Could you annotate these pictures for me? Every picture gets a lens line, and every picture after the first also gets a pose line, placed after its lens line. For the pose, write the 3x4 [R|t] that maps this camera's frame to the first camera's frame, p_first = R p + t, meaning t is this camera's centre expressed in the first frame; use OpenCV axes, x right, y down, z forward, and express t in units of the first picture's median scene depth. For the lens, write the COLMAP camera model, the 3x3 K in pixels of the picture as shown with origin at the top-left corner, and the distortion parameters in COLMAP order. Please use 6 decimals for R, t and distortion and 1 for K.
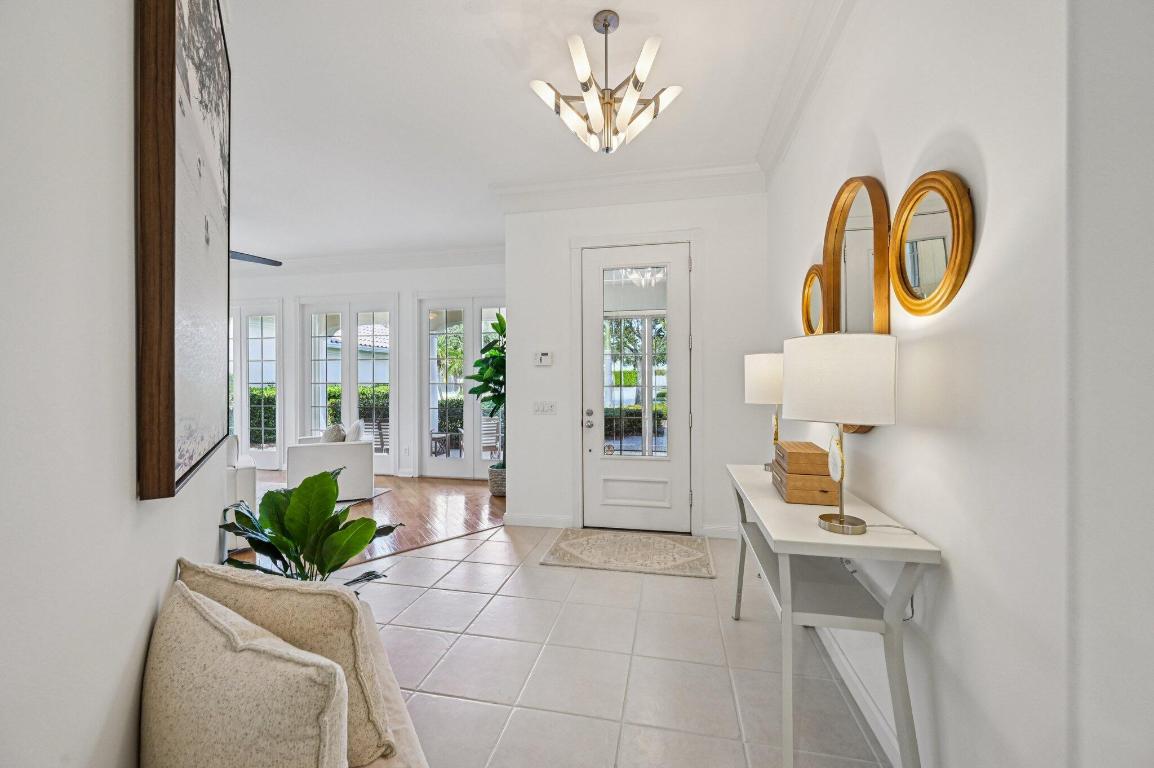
lens RADIAL K [[458.1, 0, 576.3], [0, 458.1, 378.0], [0, 0, 1]] dist [-0.000967, 0.000566]
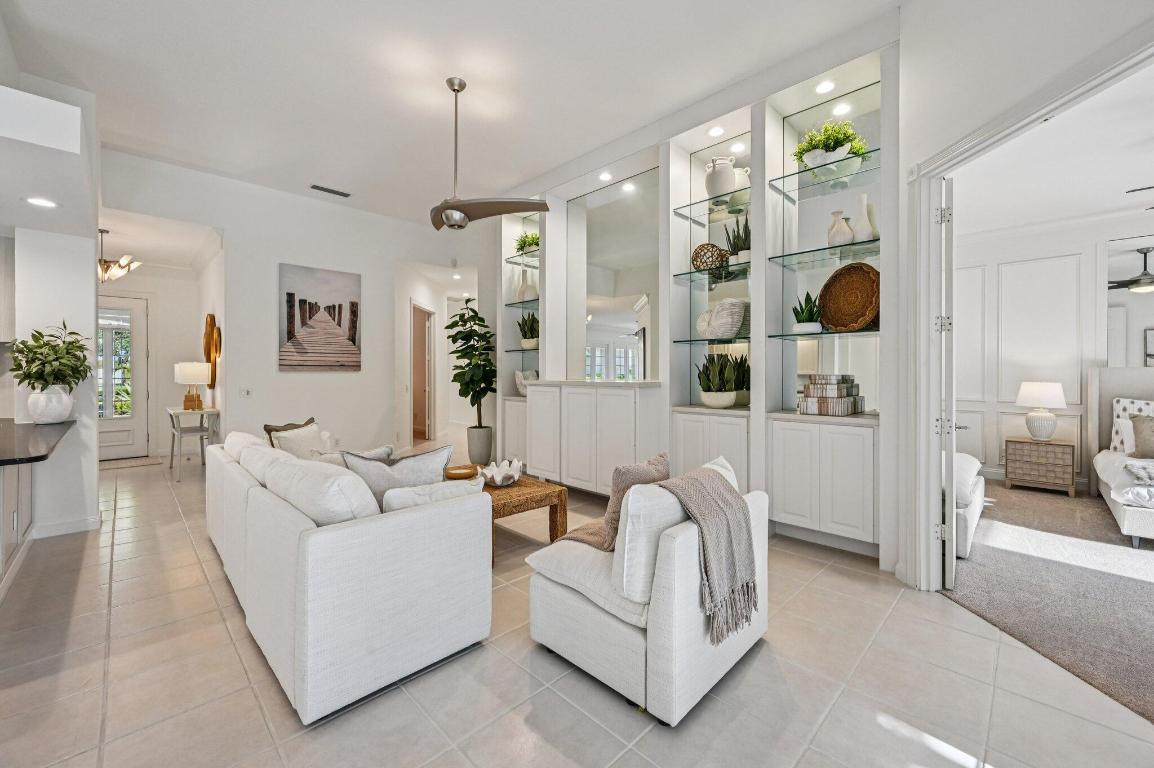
lens RADIAL K [[458.1, 0, 576.3], [0, 458.1, 378.0], [0, 0, 1]] dist [-0.000967, 0.000566]
pose [[0.548331, -0.002259, 0.836258, -0.435828], [-0.008848, 0.999925, 0.008503, -0.006413], [-0.836214, -0.012062, 0.548270, -1.837785]]
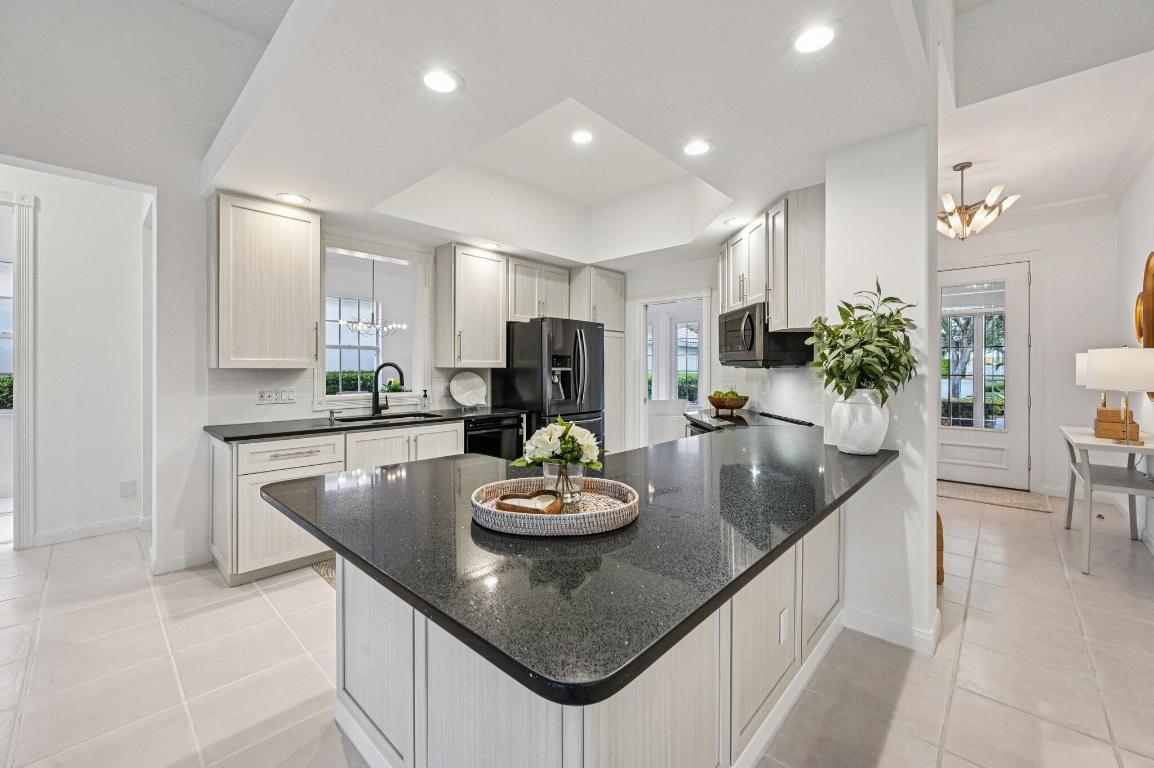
lens RADIAL K [[465.1, 0, 576.1], [0, 465.1, 369.7], [0, 0, 1]] dist [-0.000004, 0.000281]
pose [[0.857982, 0.003846, -0.513665, -0.207680], [-0.001437, 0.999986, 0.005087, 0.000105], [0.513677, -0.003627, 0.857976, -0.939766]]
